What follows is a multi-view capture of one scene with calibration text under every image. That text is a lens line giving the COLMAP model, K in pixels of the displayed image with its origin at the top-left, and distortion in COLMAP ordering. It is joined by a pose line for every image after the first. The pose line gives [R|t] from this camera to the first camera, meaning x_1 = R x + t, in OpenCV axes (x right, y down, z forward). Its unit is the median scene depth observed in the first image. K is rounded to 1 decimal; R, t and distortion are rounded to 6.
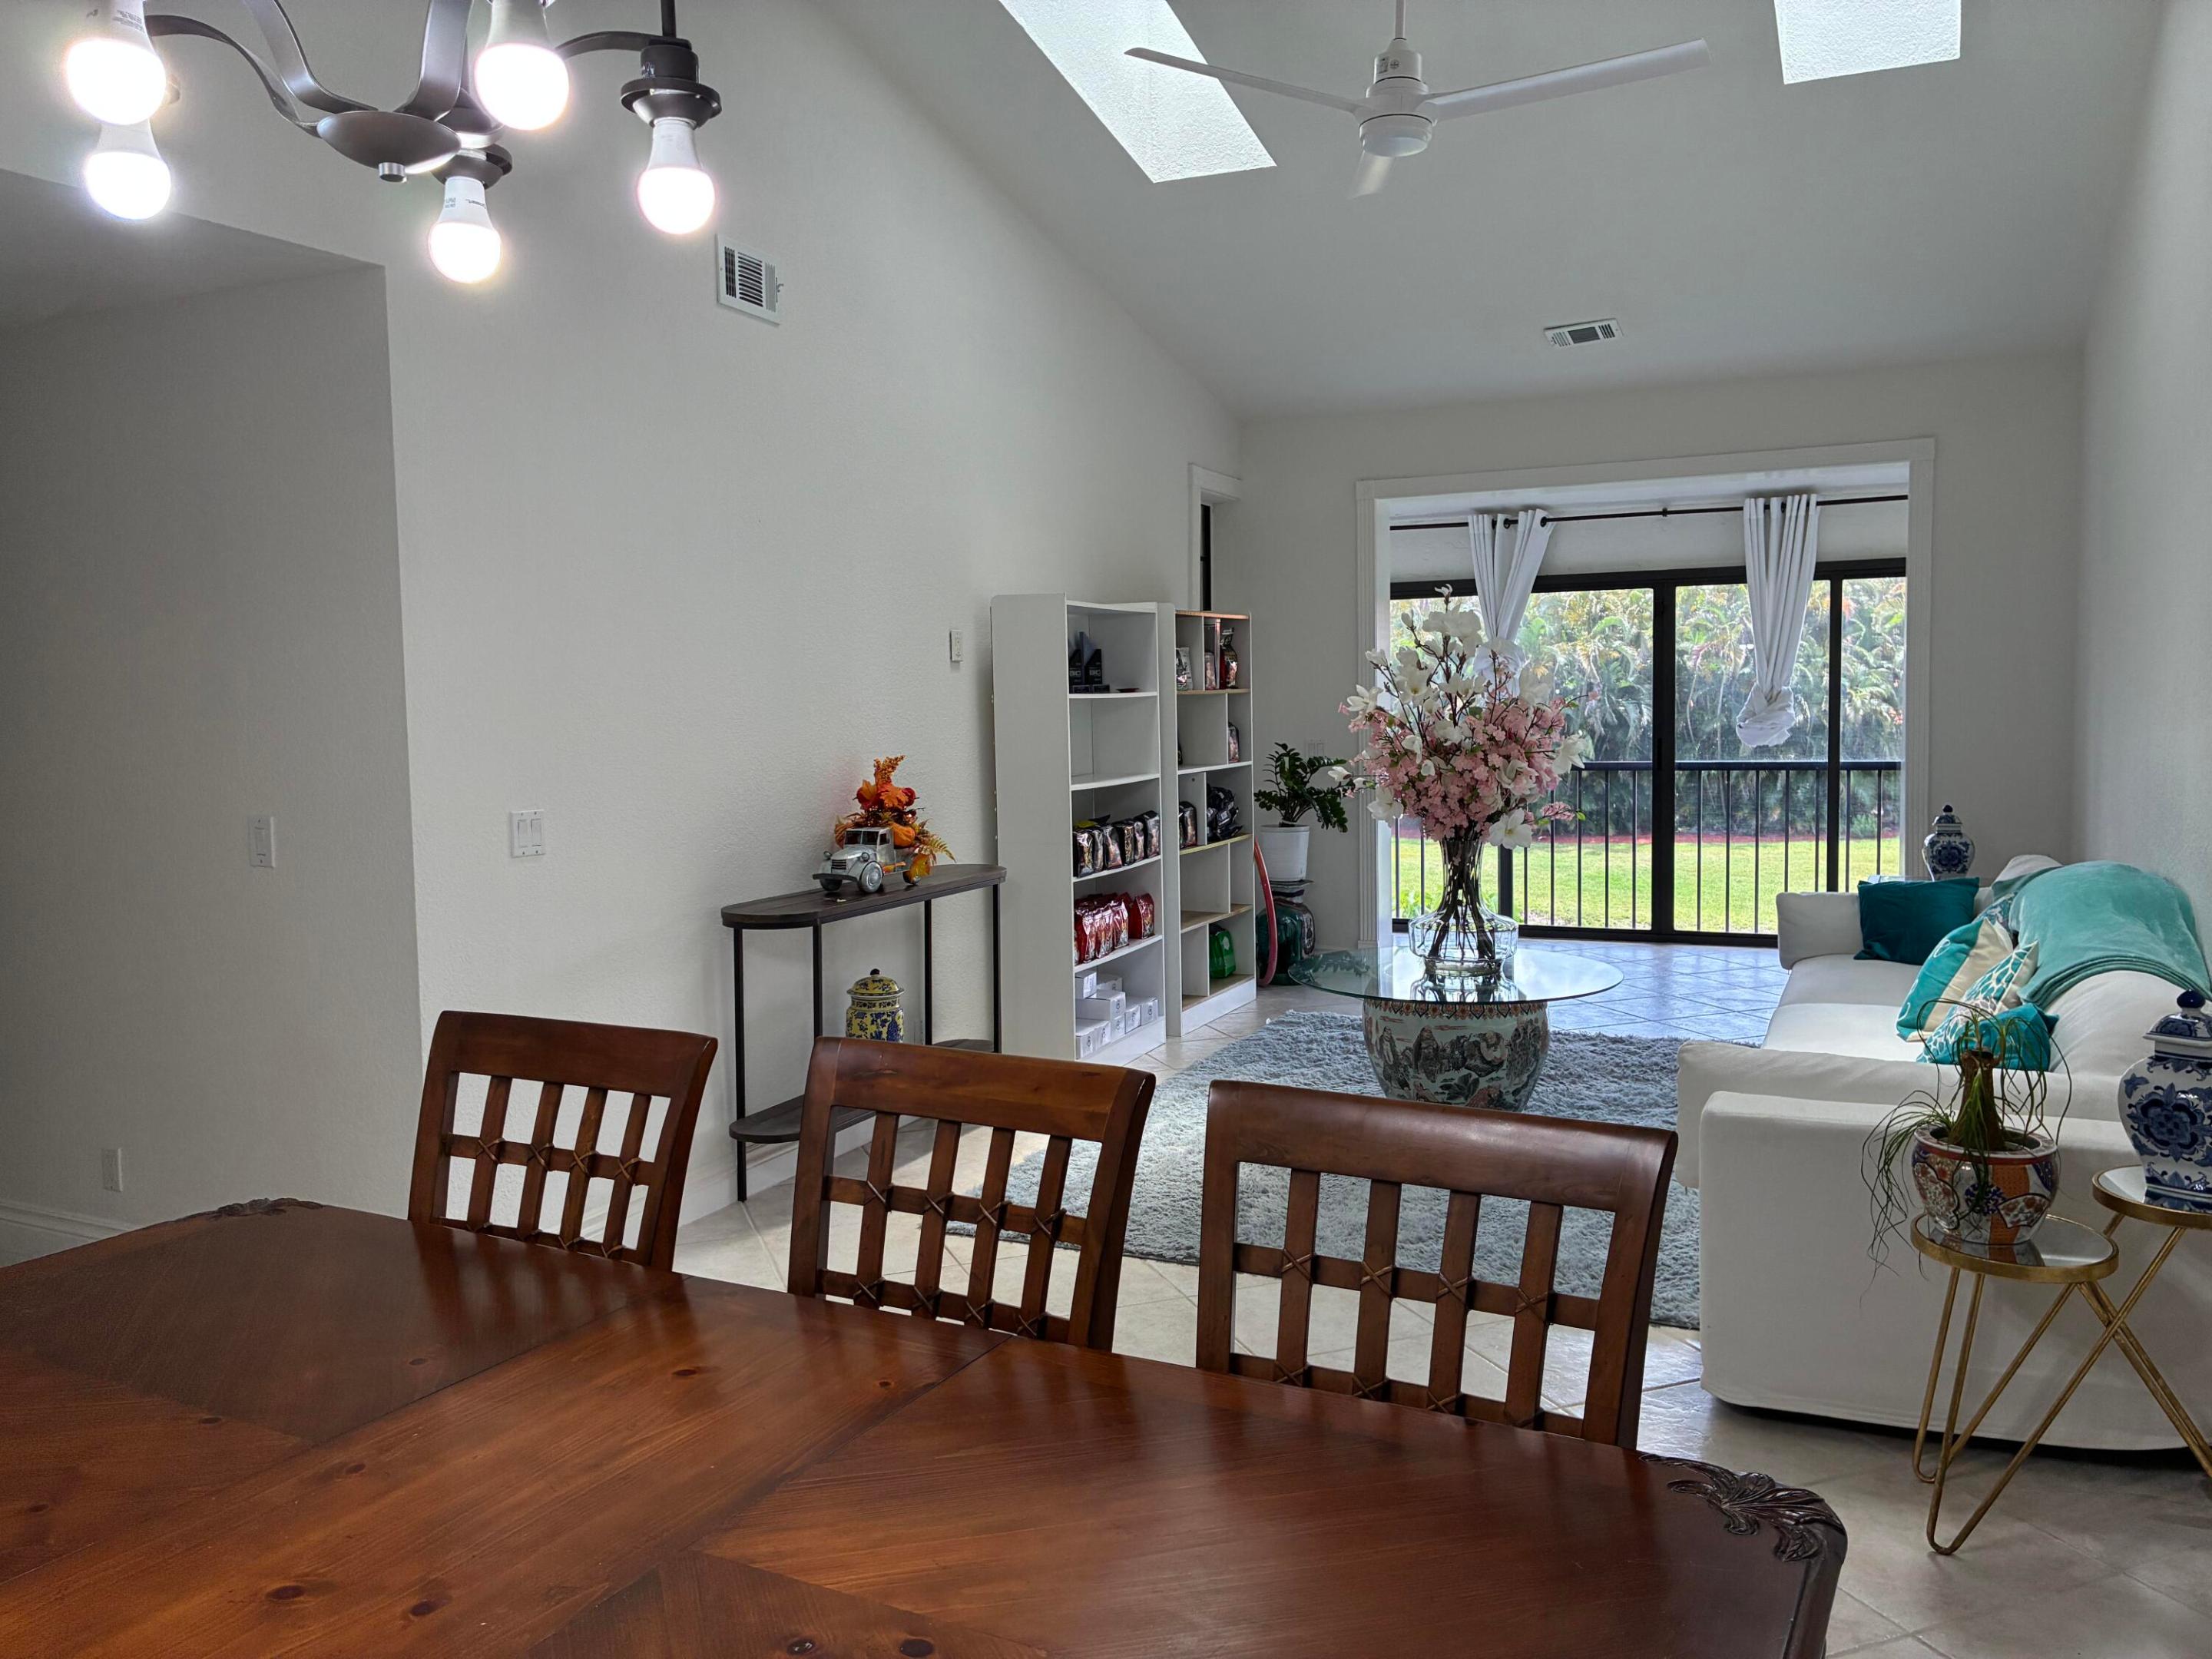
lens RADIAL K [[1680.9, 0, 1110.8], [0, 1680.9, 820.1], [0, 0, 1]] dist [0.011621, -0.003531]
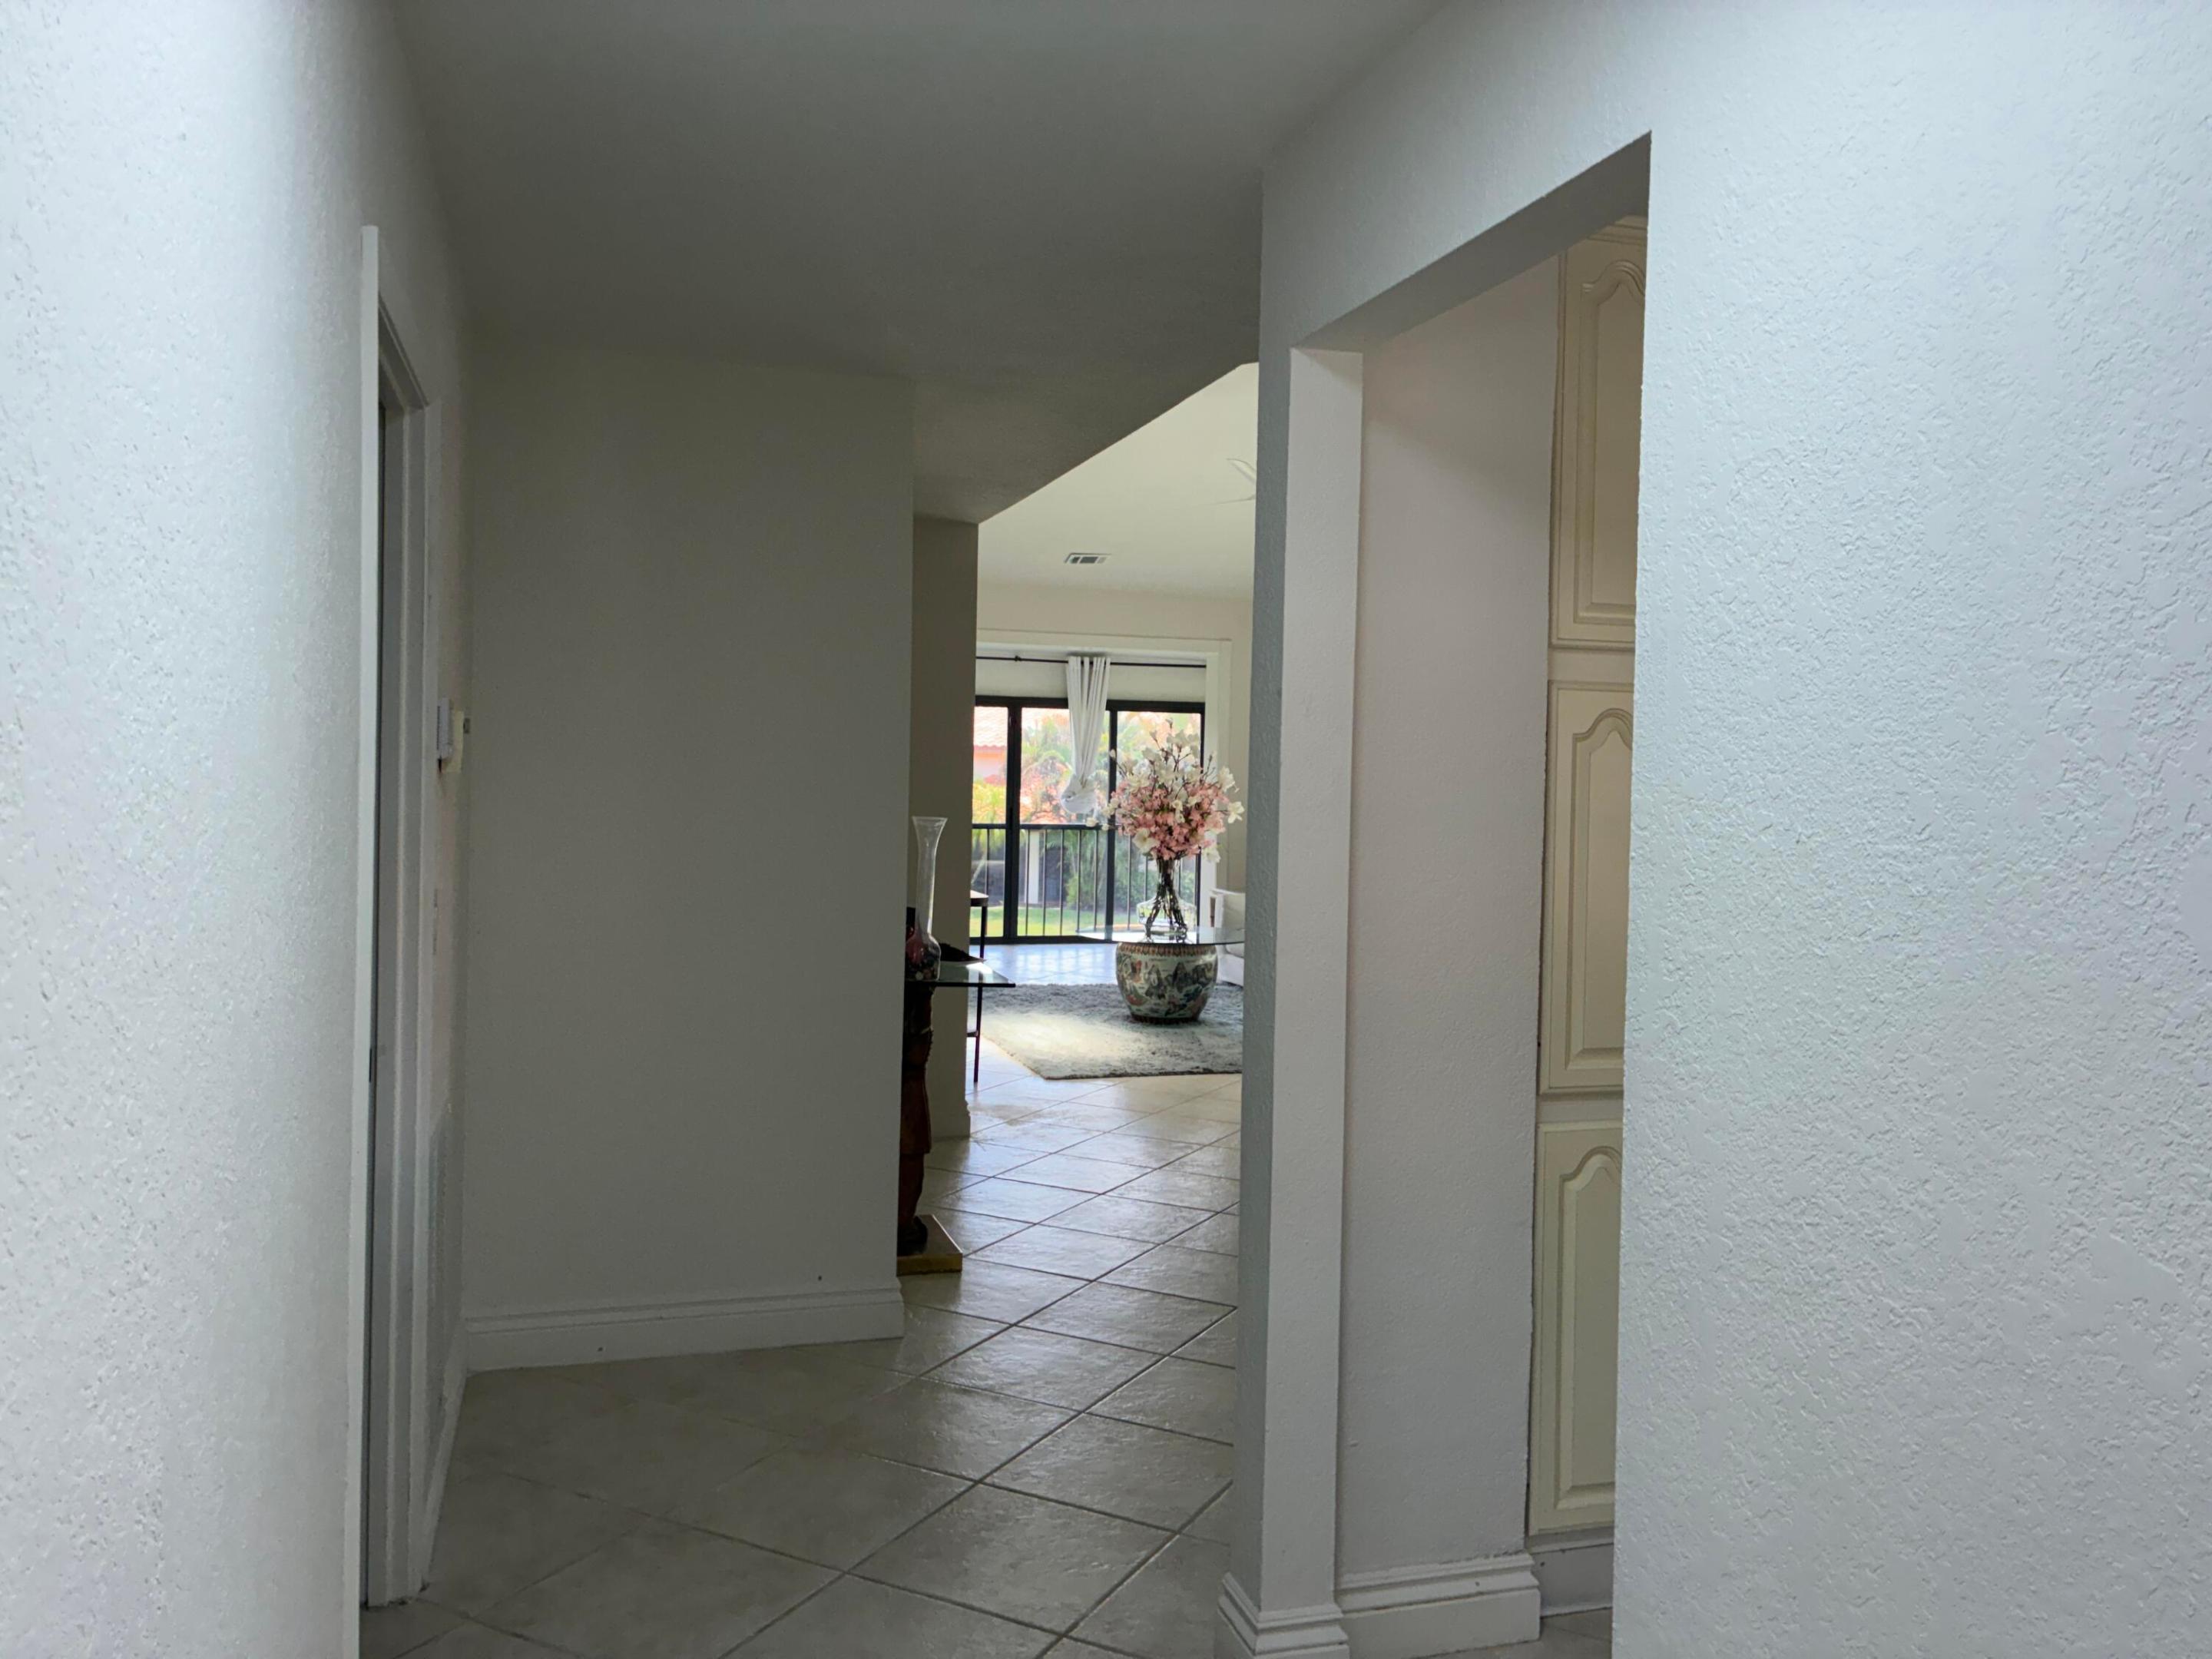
lens RADIAL K [[1660.3, 0, 1106.3], [0, 1660.3, 800.0], [0, 0, 1]] dist [0.266159, -0.000739]
pose [[0.743808, 0.023869, 0.667967, -0.653552], [0.015006, 0.998514, -0.052390, 0.025808], [-0.668225, 0.048992, 0.742344, -0.172565]]
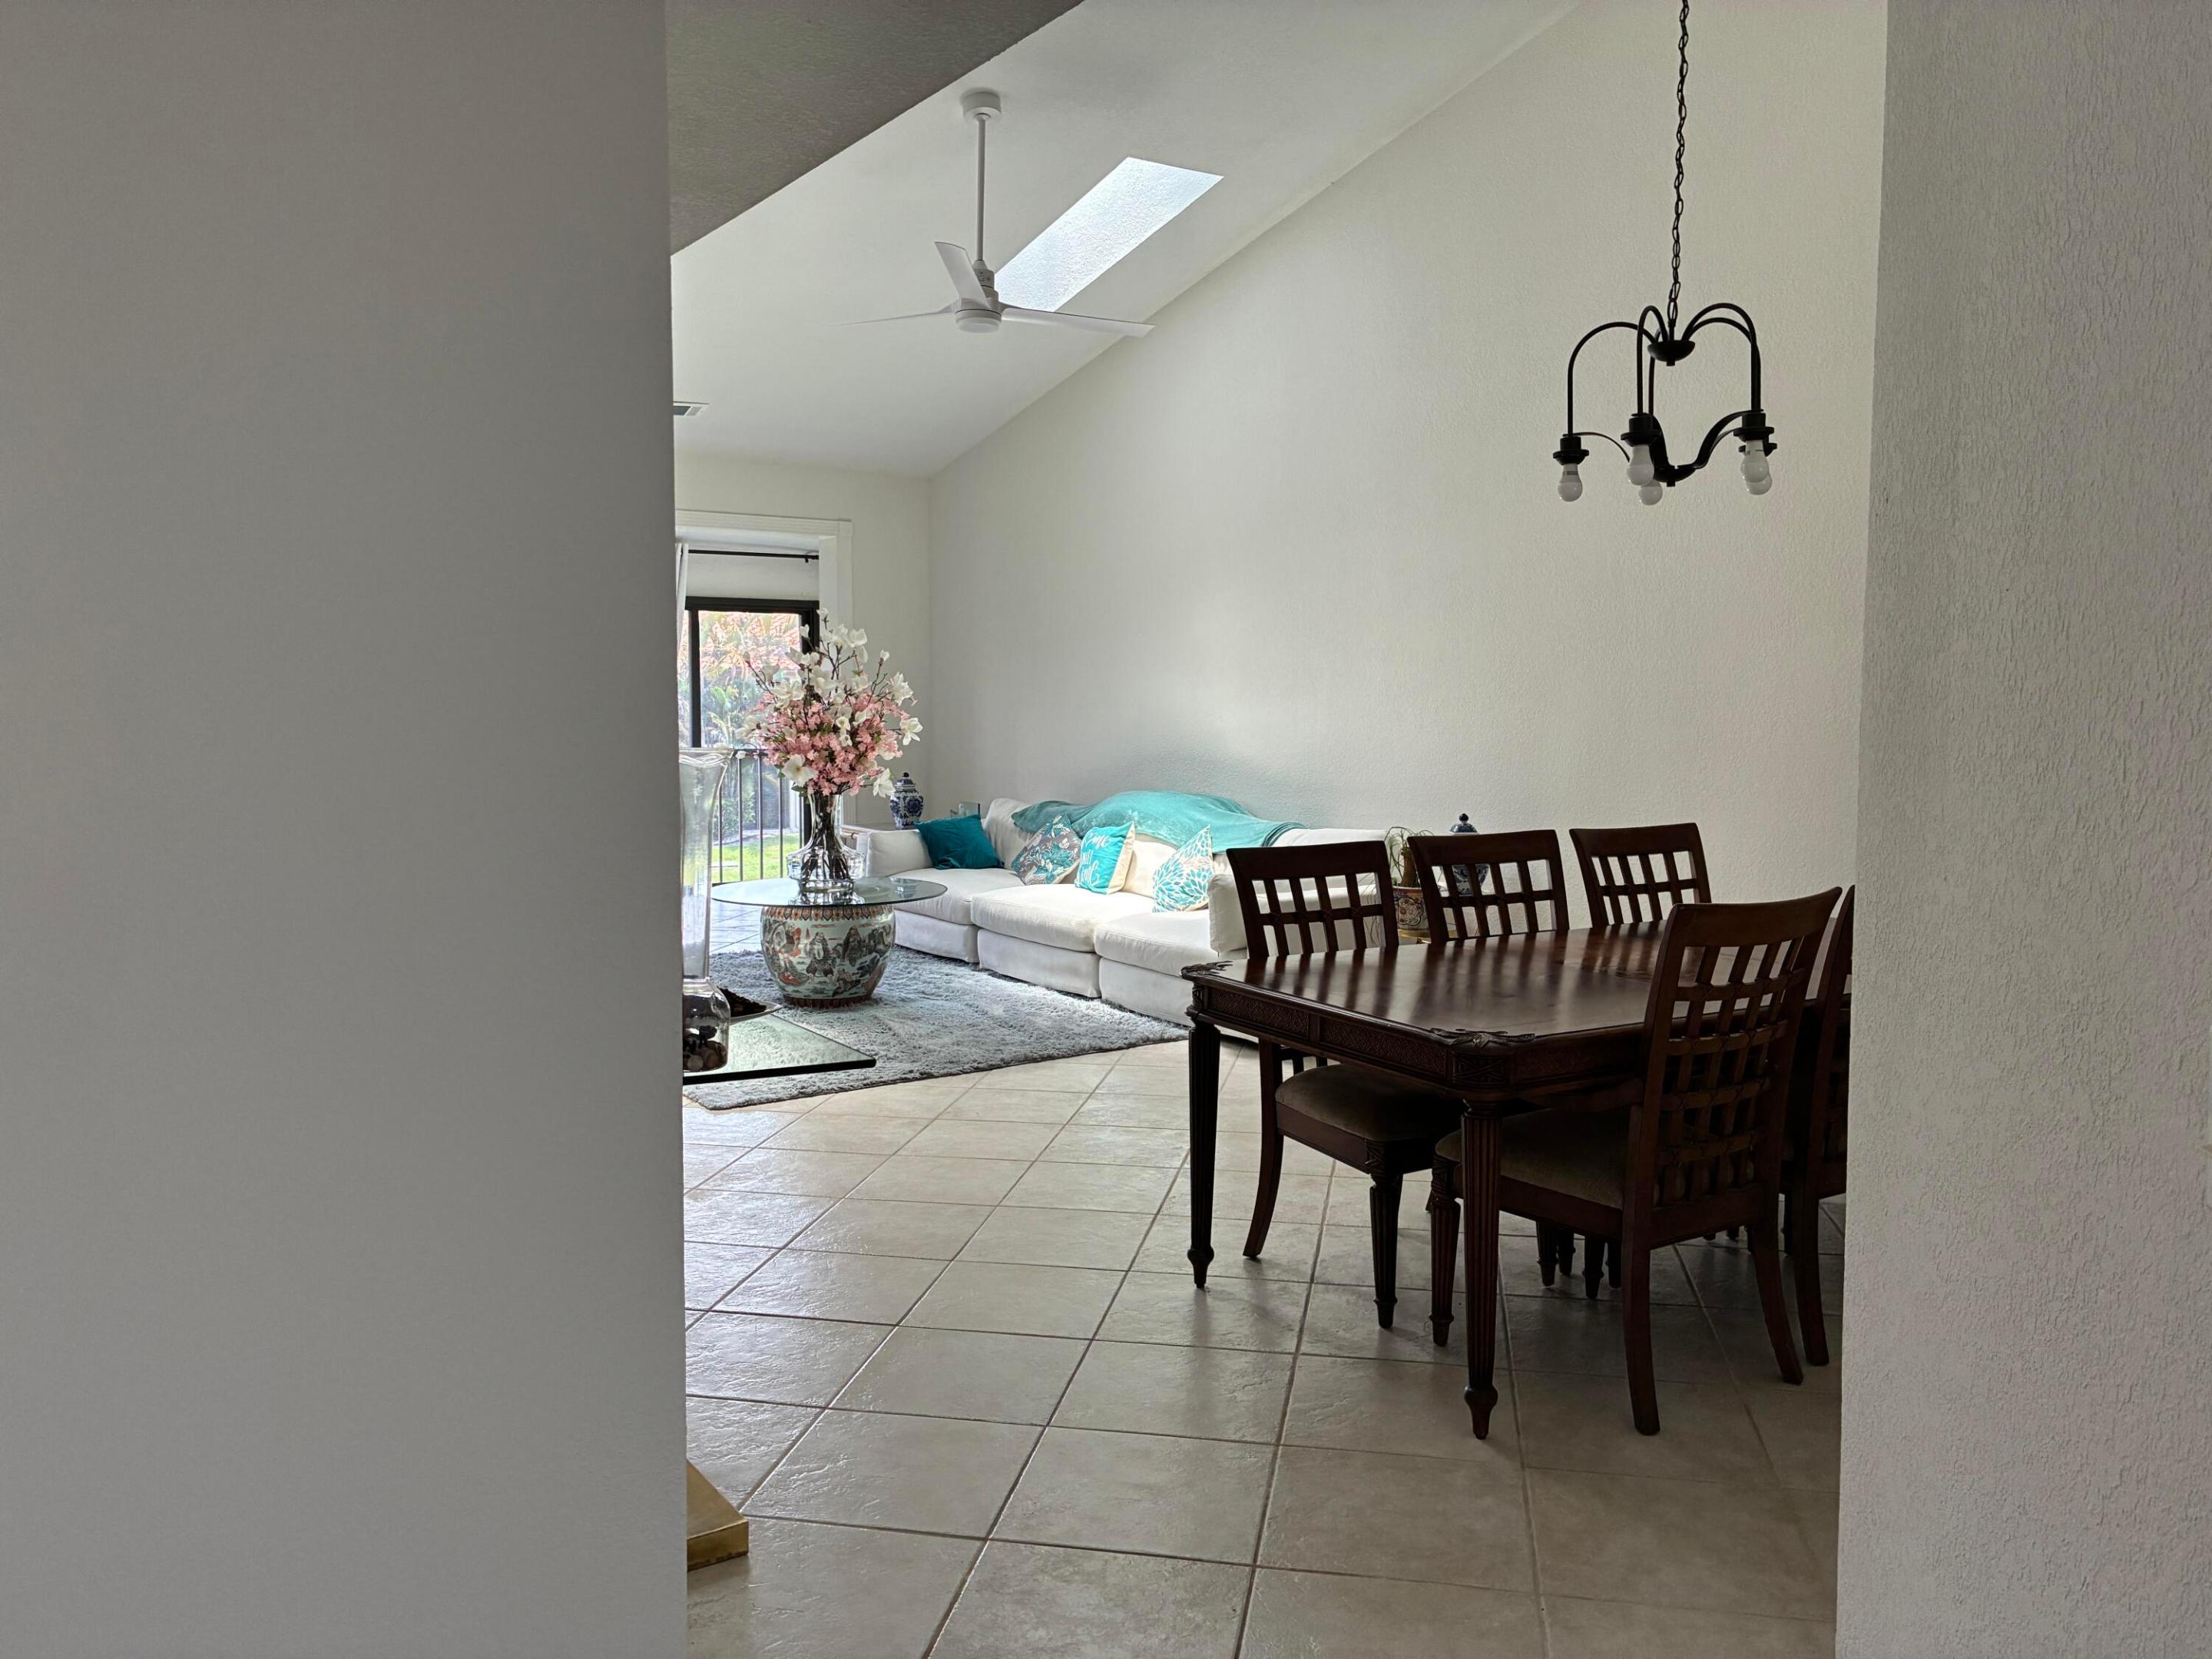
lens RADIAL K [[1657.4, 0, 1133.0], [0, 1657.4, 823.4], [0, 0, 1]] dist [0.052507, -0.002854]
pose [[0.504597, -0.043456, 0.862261, -0.535378], [0.050956, 0.998490, 0.020502, 0.013147], [-0.861850, 0.033592, 0.506049, 0.062317]]
